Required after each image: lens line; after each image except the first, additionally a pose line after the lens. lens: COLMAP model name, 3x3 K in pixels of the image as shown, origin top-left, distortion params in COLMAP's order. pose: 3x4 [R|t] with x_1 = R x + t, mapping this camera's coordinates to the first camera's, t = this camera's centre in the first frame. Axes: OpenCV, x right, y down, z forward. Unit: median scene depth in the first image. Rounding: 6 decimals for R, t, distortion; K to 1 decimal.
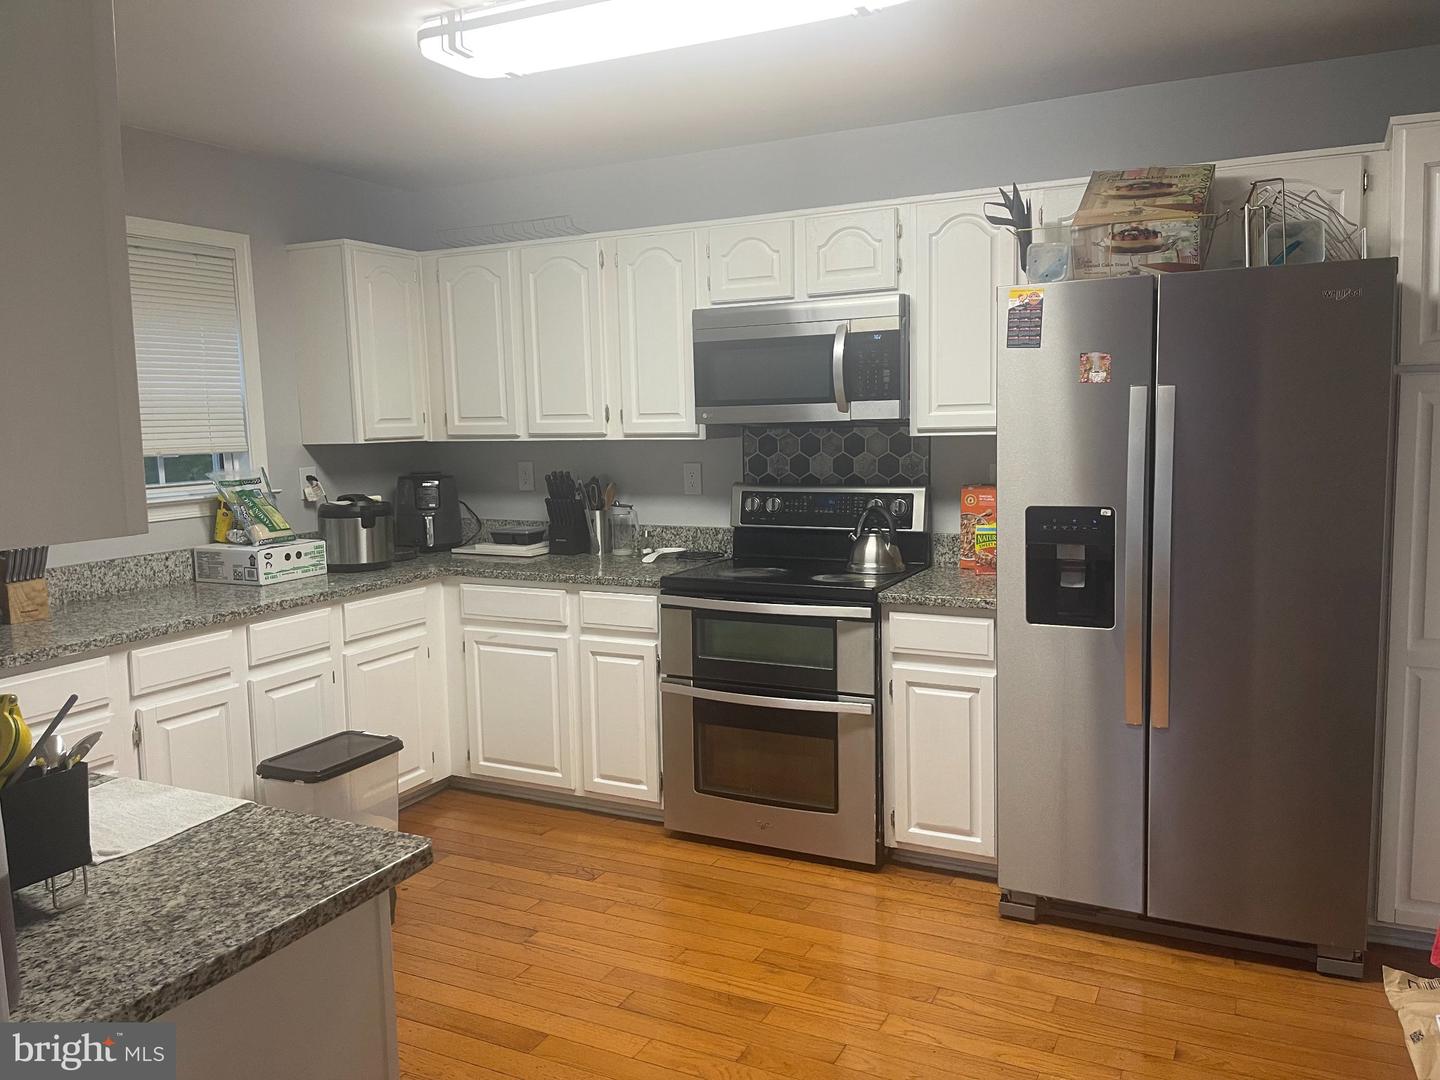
lens RADIAL K [[1081.2, 0, 720.0], [0, 1081.2, 540.0], [0, 0, 1]] dist [0.040053, -0.001224]
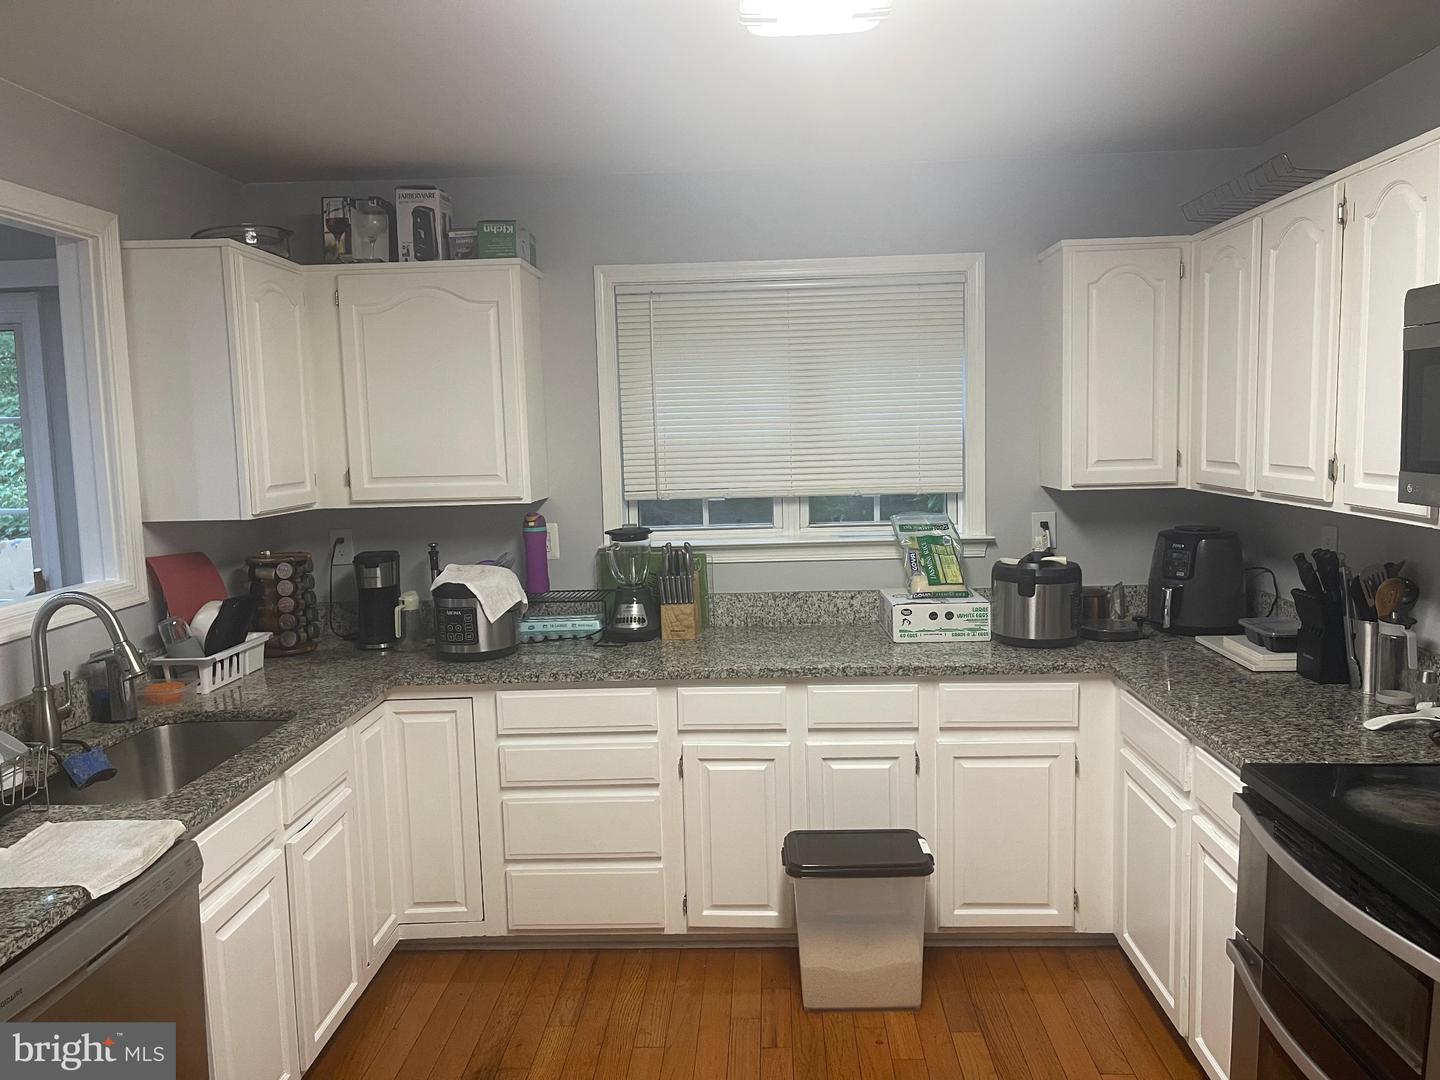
lens RADIAL K [[1081.2, 0, 720.0], [0, 1081.2, 540.0], [0, 0, 1]] dist [0.040053, -0.001224]
pose [[0.418050, 0.108972, -0.901864, 0.326657], [-0.091257, 0.992795, 0.077658, -0.100154], [0.903829, 0.049836, 0.424982, 0.464455]]
